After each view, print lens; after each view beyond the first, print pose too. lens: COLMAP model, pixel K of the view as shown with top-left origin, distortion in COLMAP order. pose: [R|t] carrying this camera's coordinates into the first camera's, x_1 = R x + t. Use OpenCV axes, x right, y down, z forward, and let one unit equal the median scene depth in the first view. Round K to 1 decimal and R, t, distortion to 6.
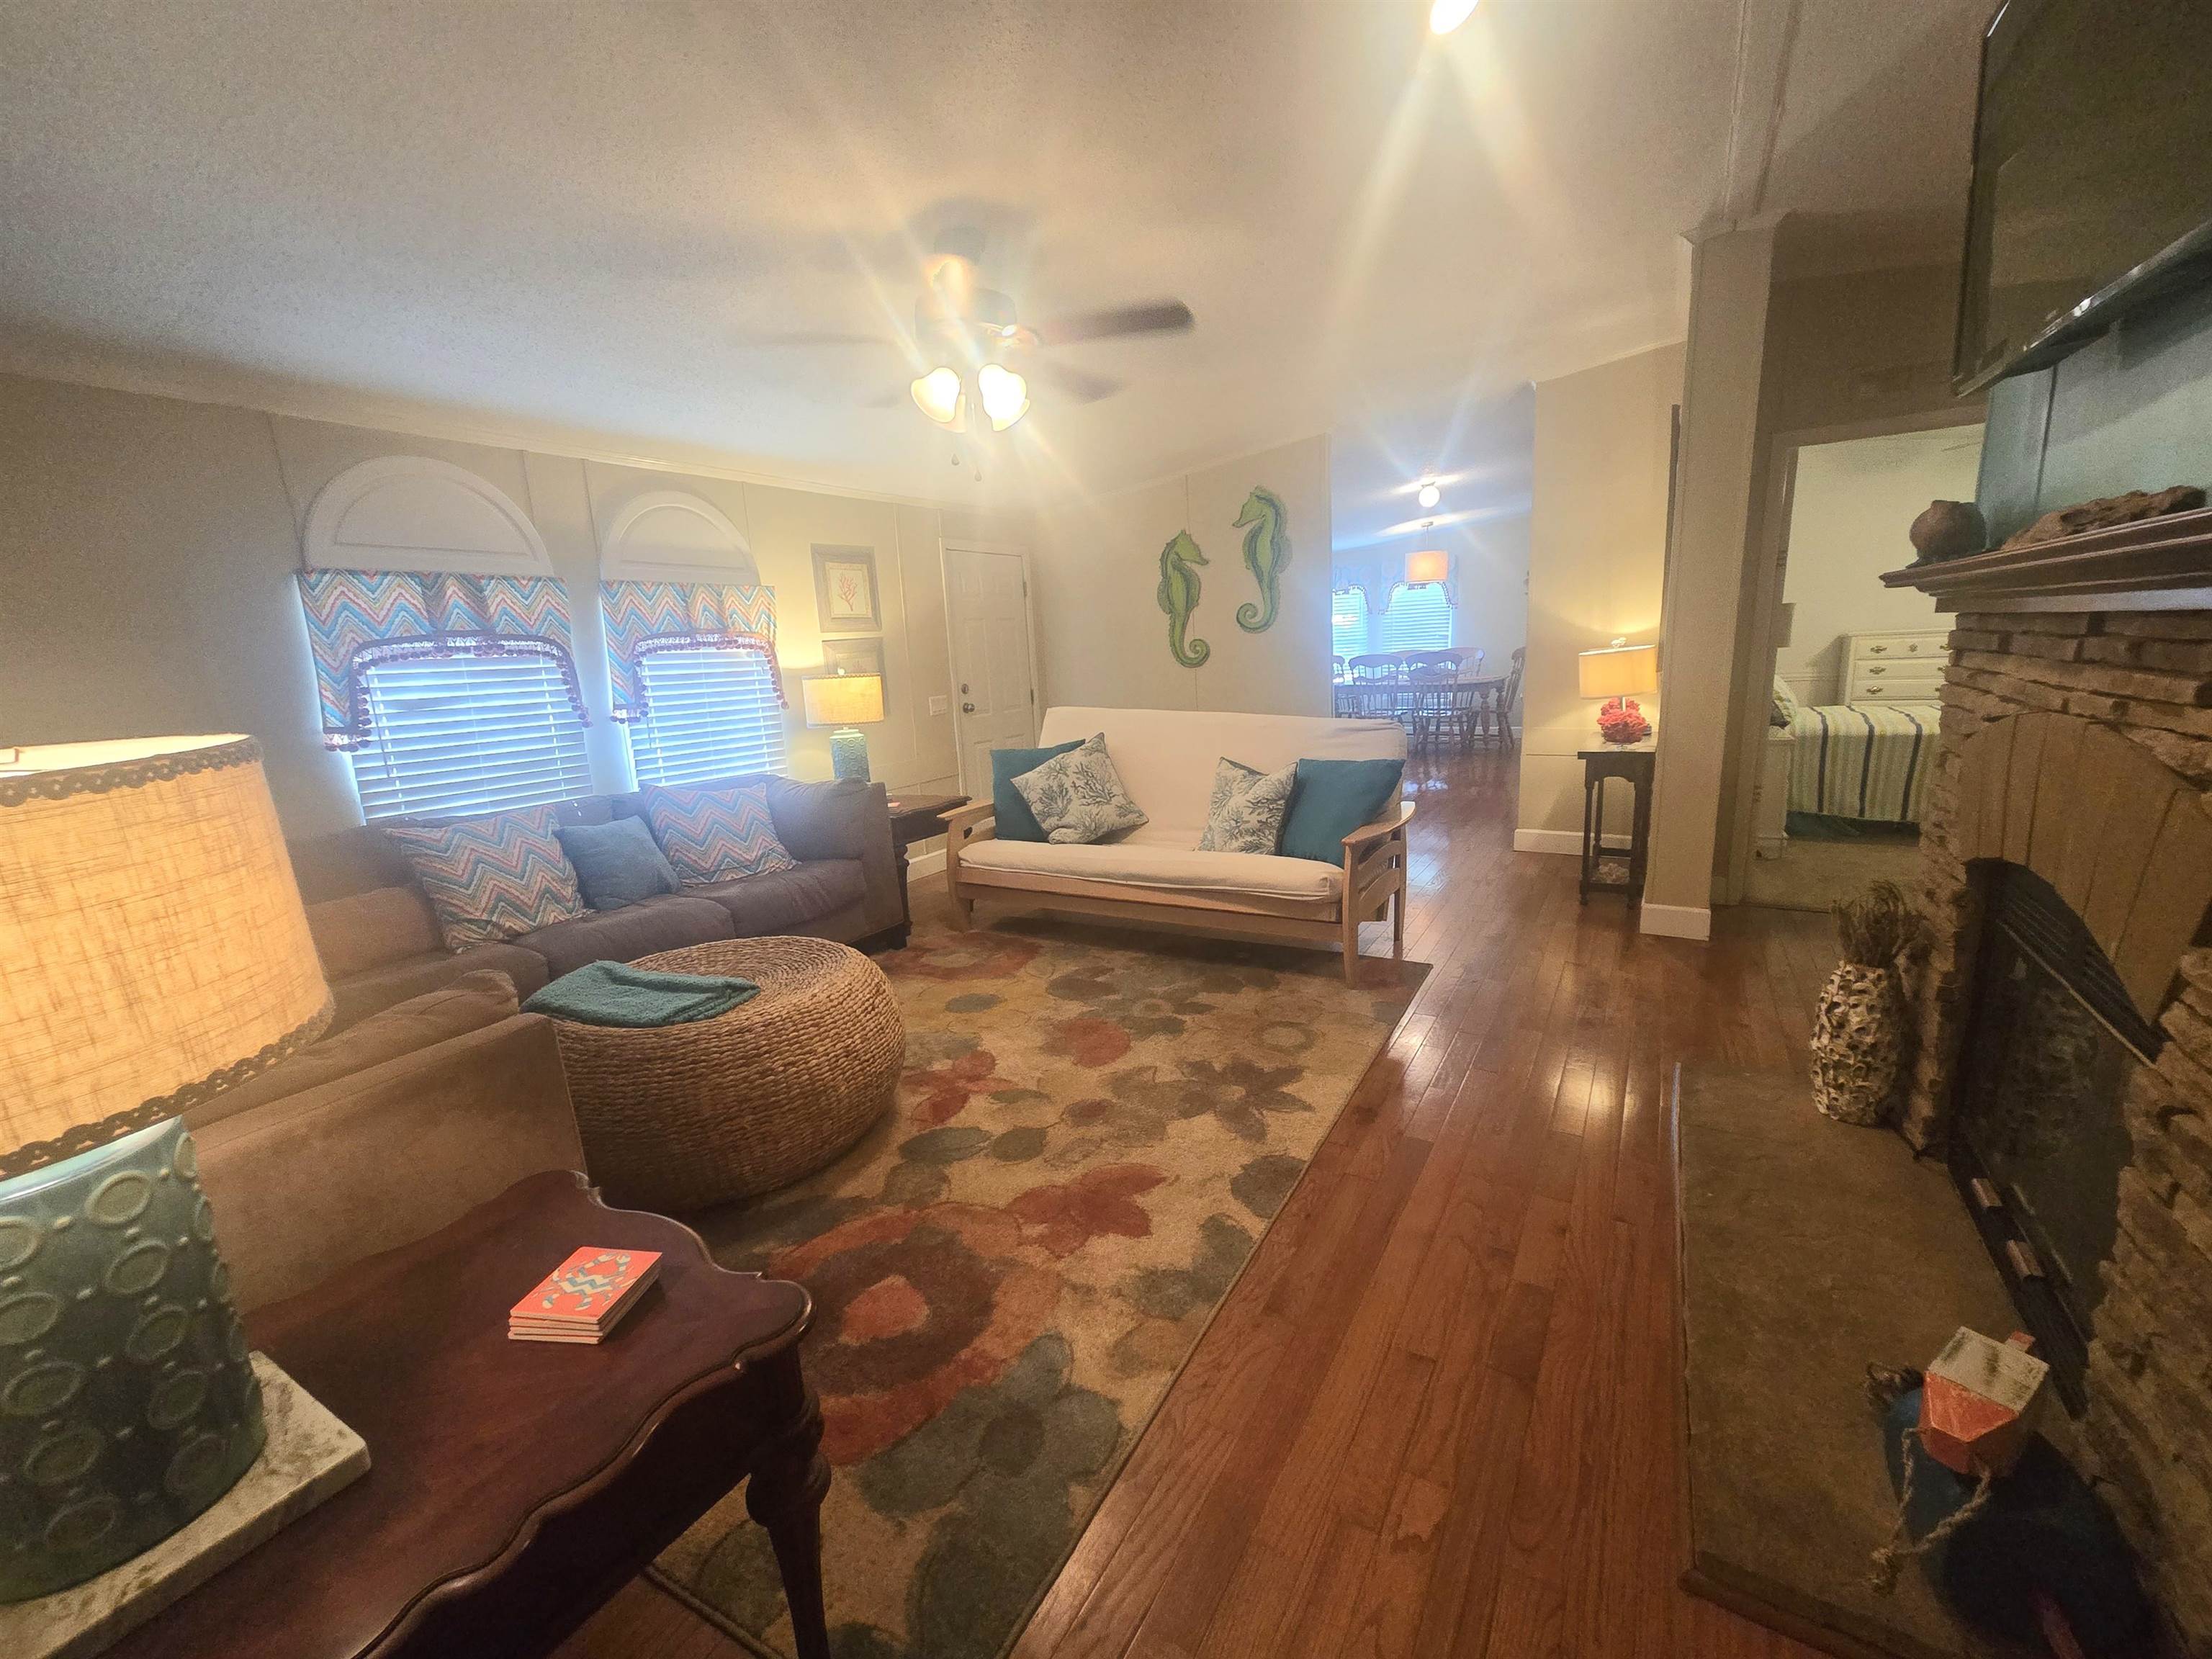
lens RADIAL K [[911.2, 0, 1101.6], [0, 911.2, 830.9], [0, 0, 1]] dist [0.004864, -0.000216]
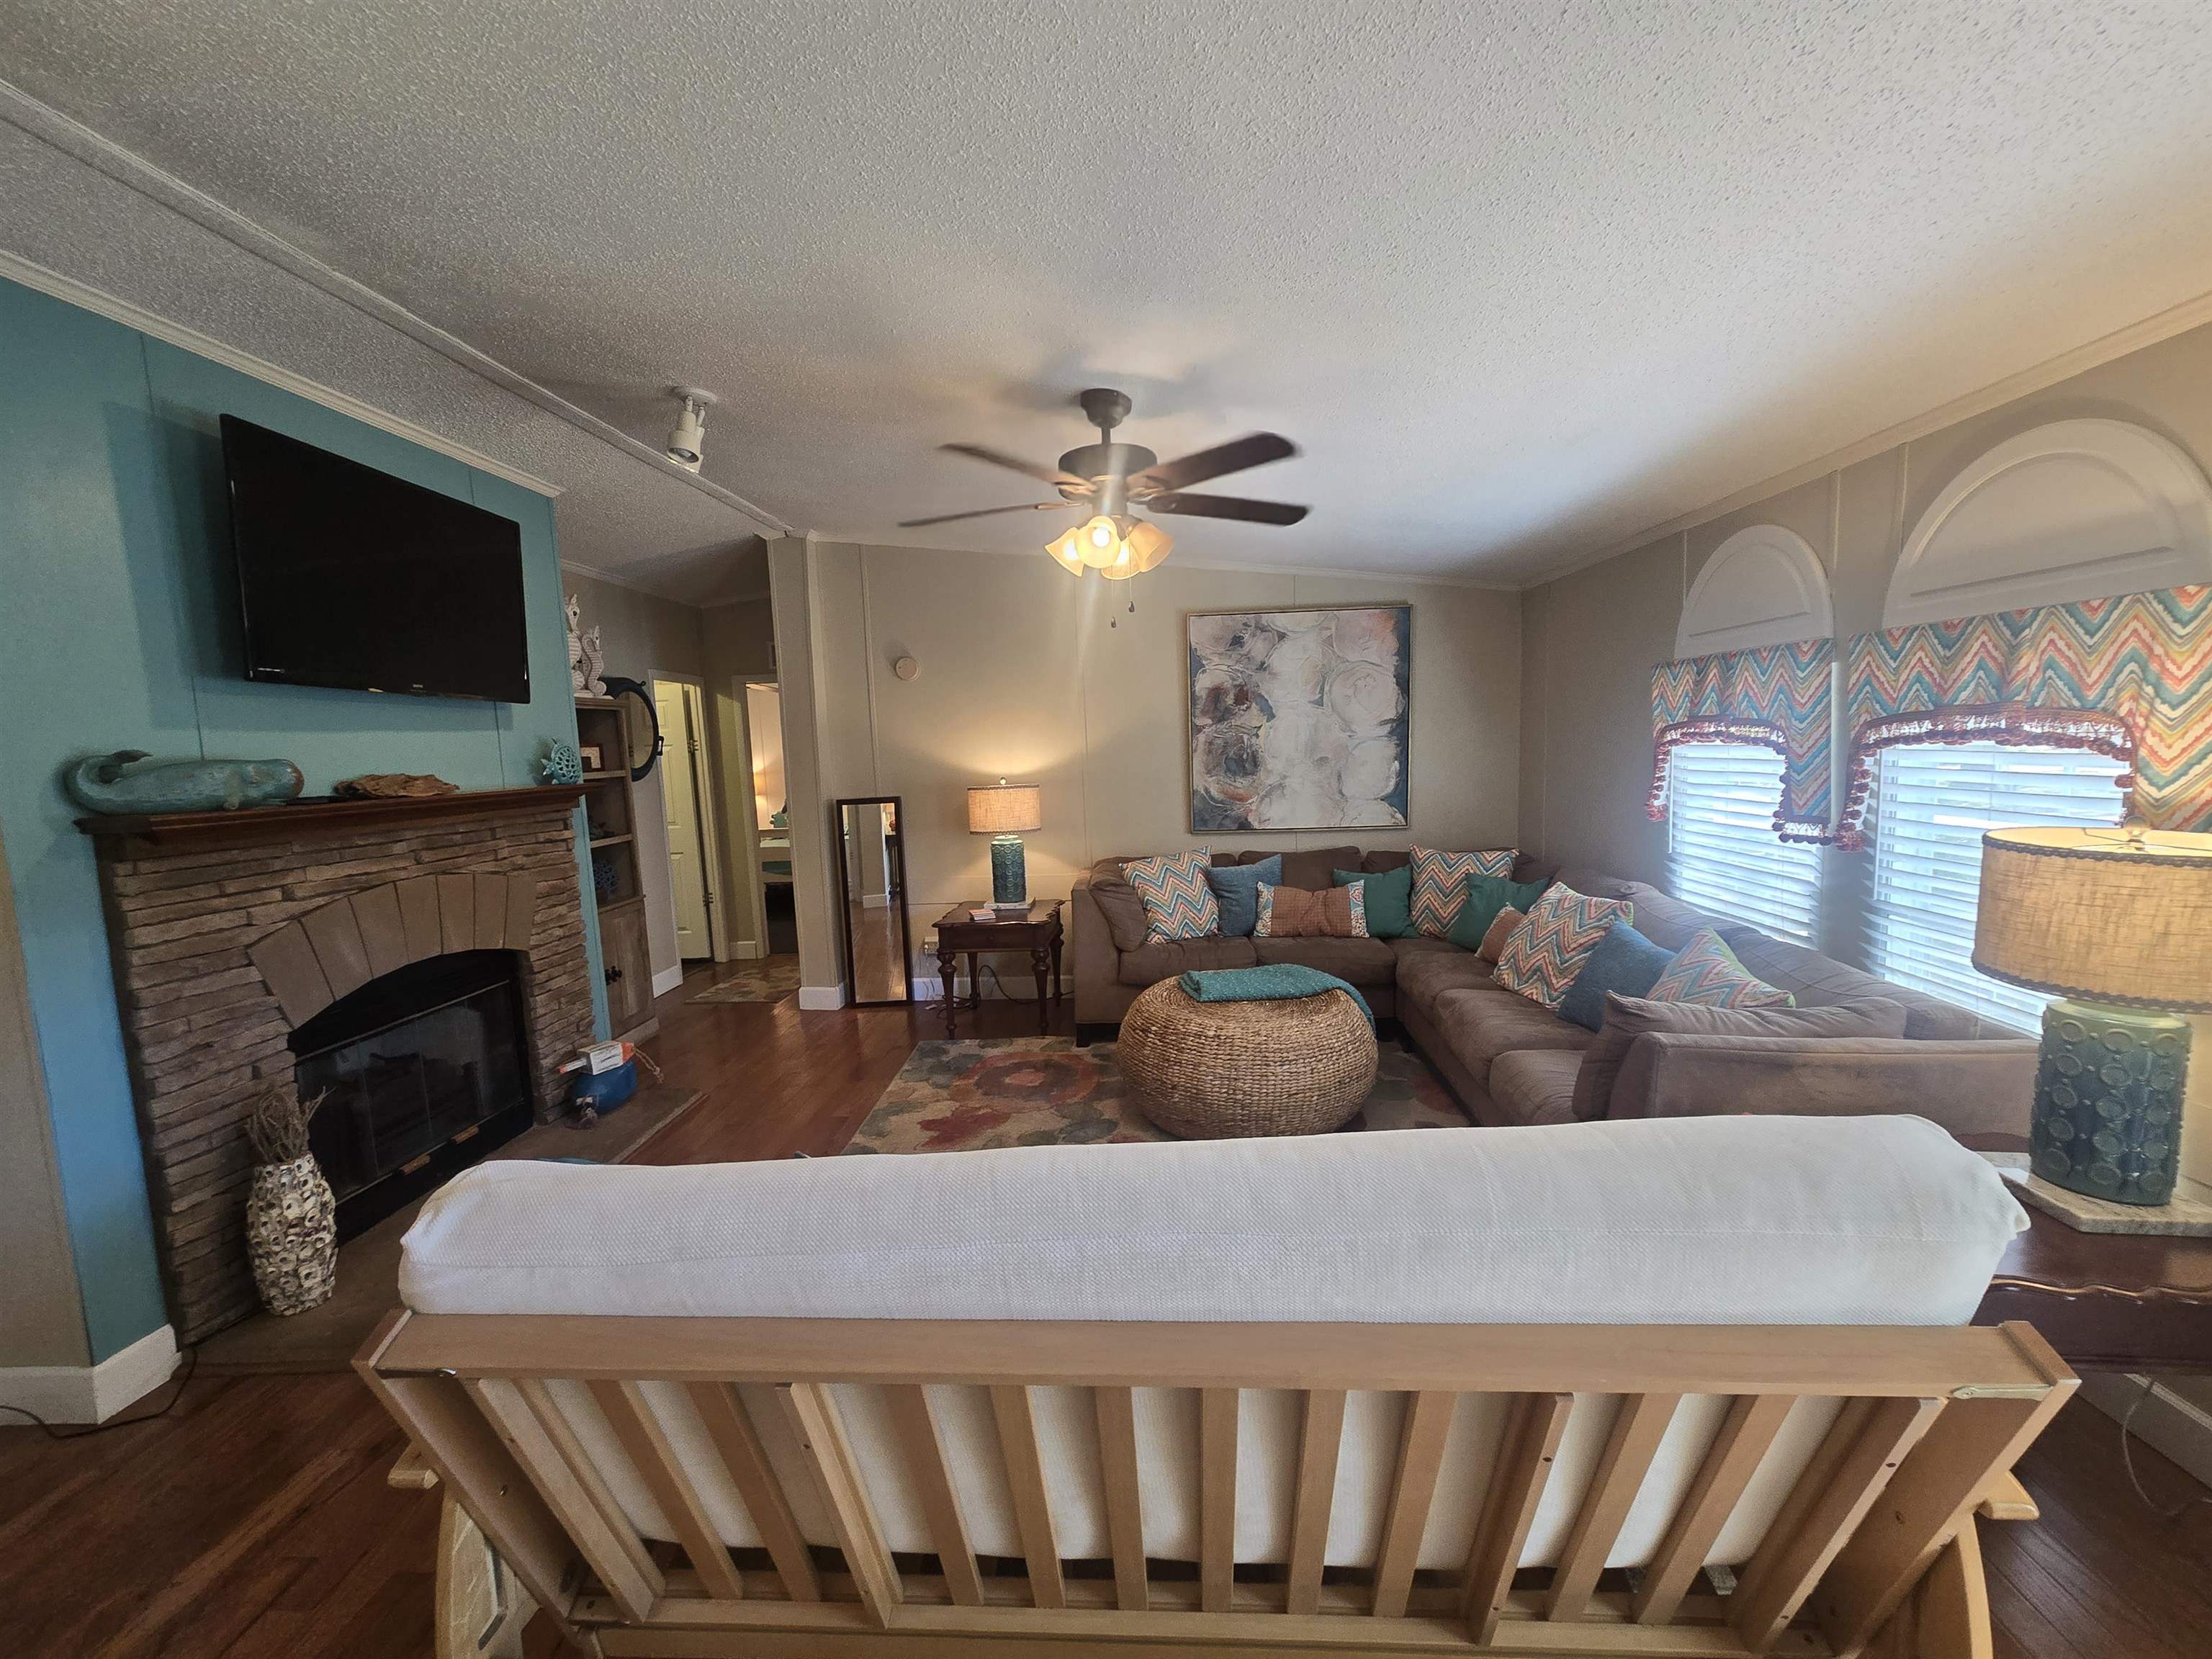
lens RADIAL K [[911.2, 0, 1107.5], [0, 911.2, 824.0], [0, 0, 1]] dist [0.004864, -0.000216]
pose [[-0.875994, 0.124400, -0.466003, 0.298427], [-0.014240, 0.959075, 0.282793, -0.379169], [0.482112, 0.254361, -0.838373, 1.558152]]
